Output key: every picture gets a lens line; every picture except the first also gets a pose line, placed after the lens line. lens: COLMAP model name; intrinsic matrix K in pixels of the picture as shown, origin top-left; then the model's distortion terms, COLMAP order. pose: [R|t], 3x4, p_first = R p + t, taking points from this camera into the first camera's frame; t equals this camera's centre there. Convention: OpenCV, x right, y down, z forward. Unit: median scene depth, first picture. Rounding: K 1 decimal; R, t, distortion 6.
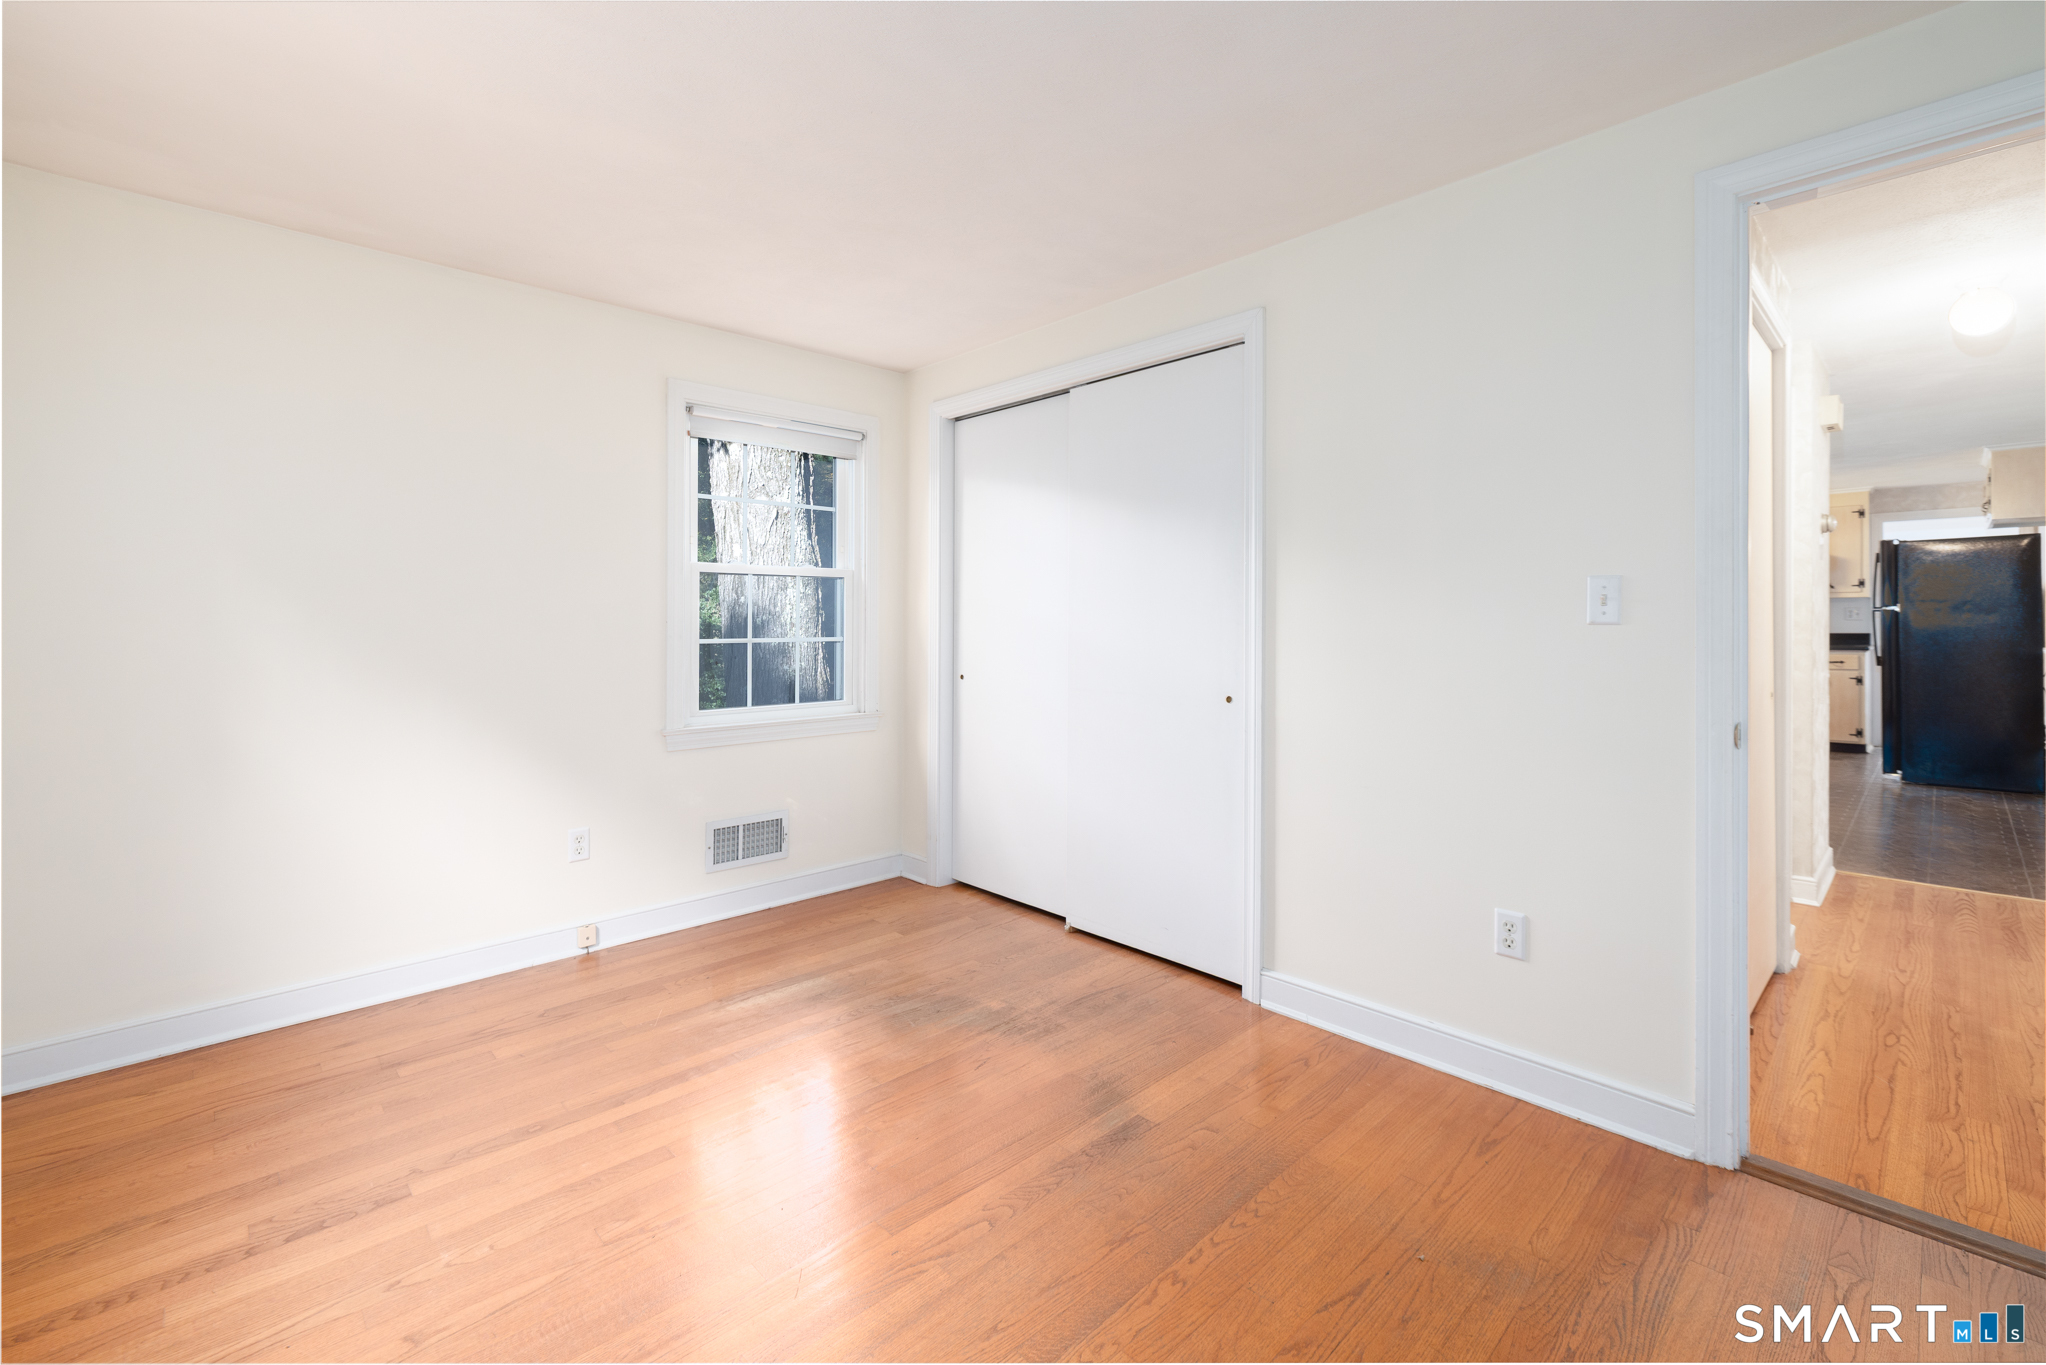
lens RADIAL K [[871.3, 0, 1021.1], [0, 871.3, 675.0], [0, 0, 1]] dist [-0.001124, -0.000047]
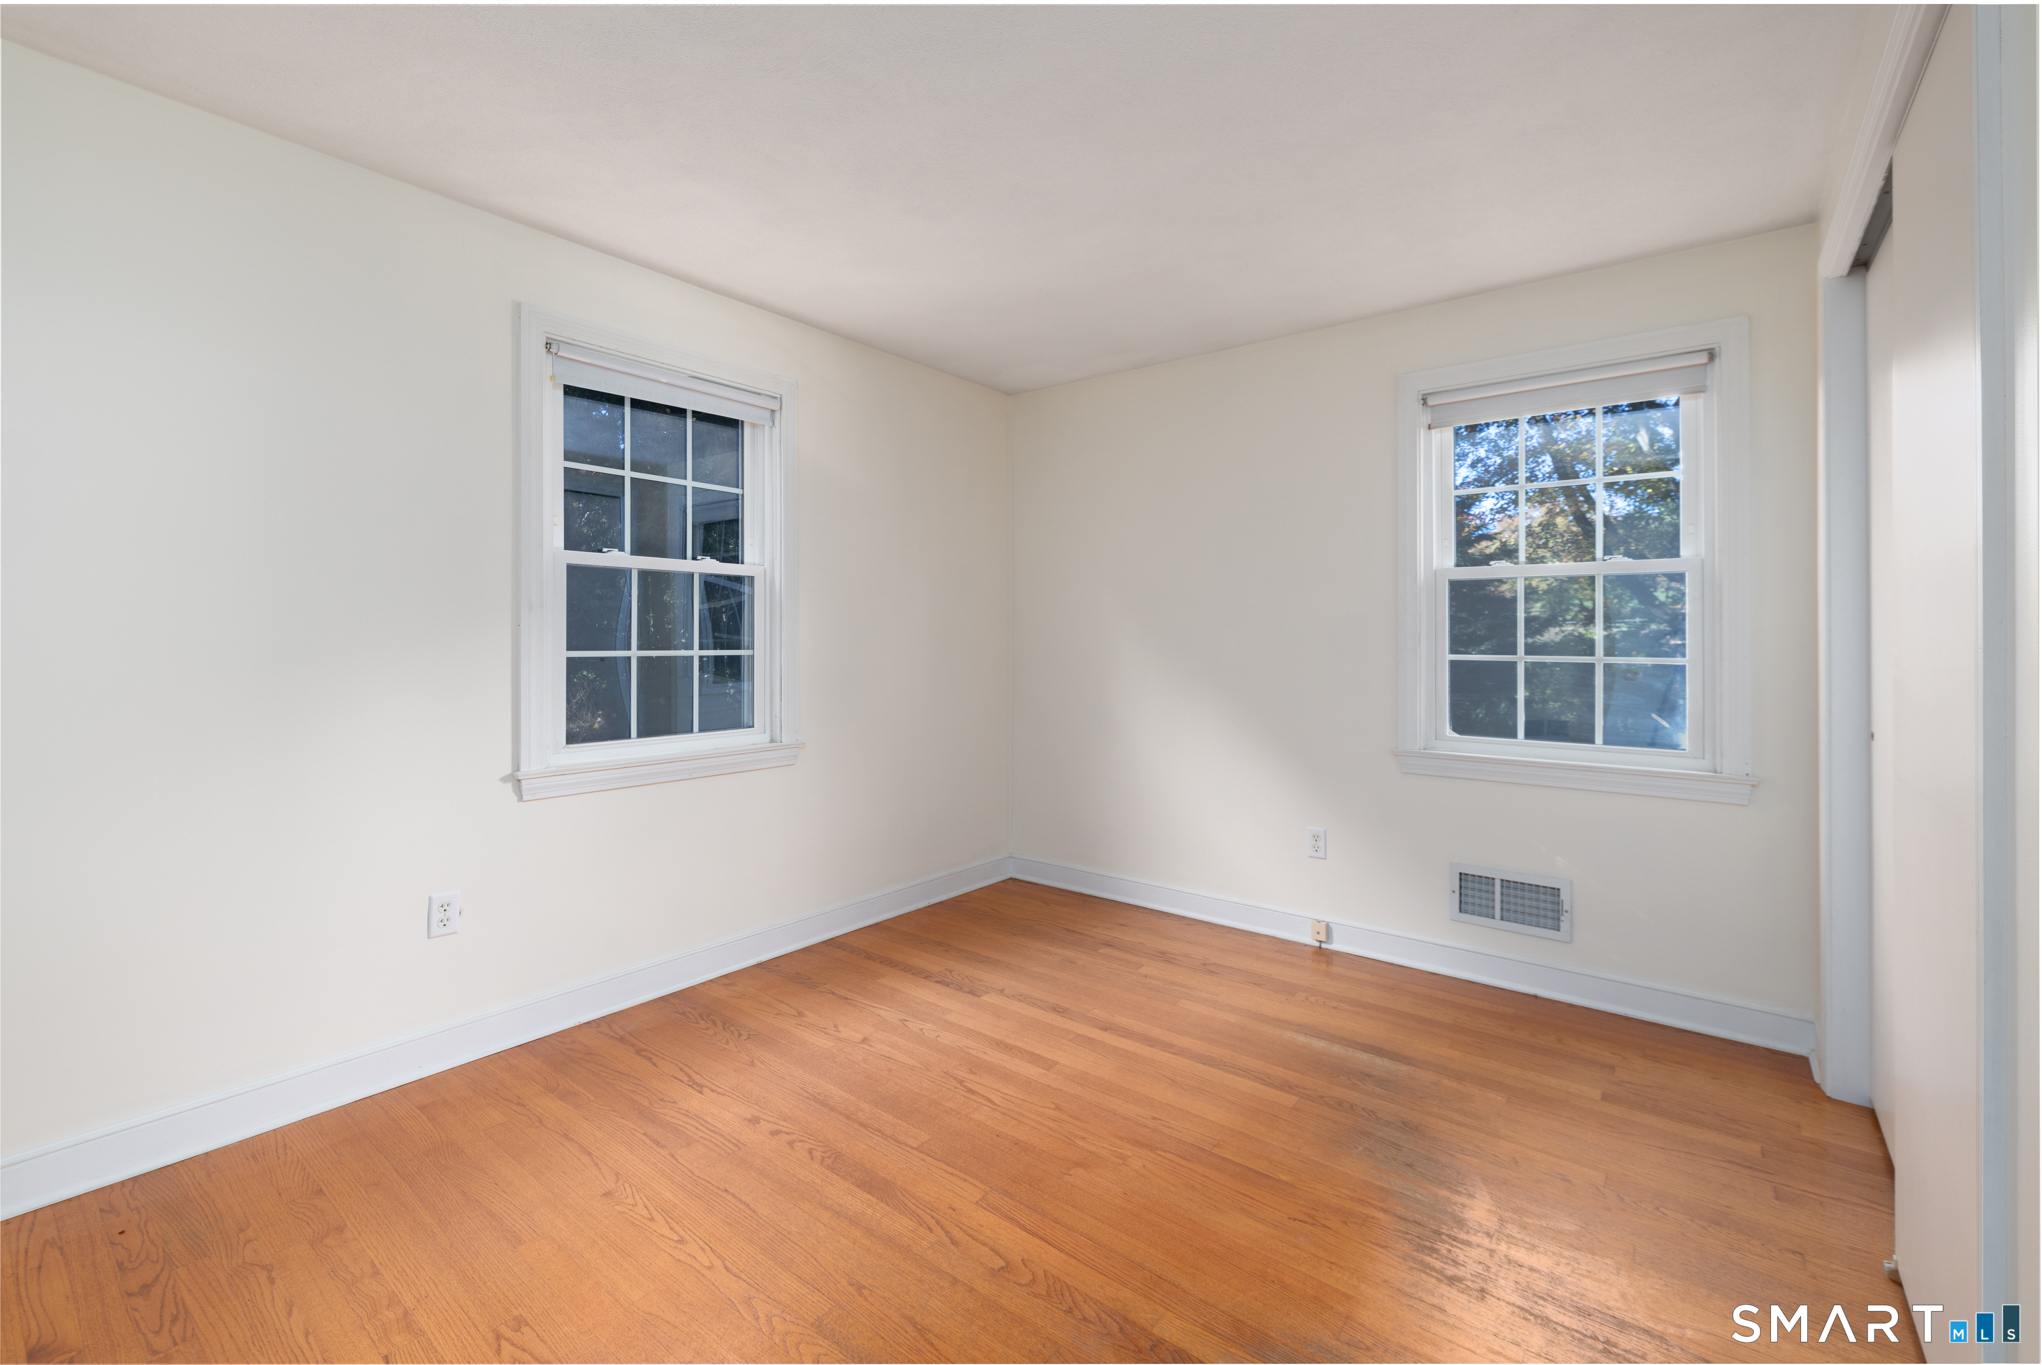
lens RADIAL K [[860.0, 0, 1013.3], [0, 860.0, 651.0], [0, 0, 1]] dist [0.001405, 0.000098]
pose [[0.135995, 0.018404, -0.990538, 0.559007], [-0.060038, 0.998143, 0.010303, -0.035178], [0.988889, 0.058069, 0.136848, 0.530428]]
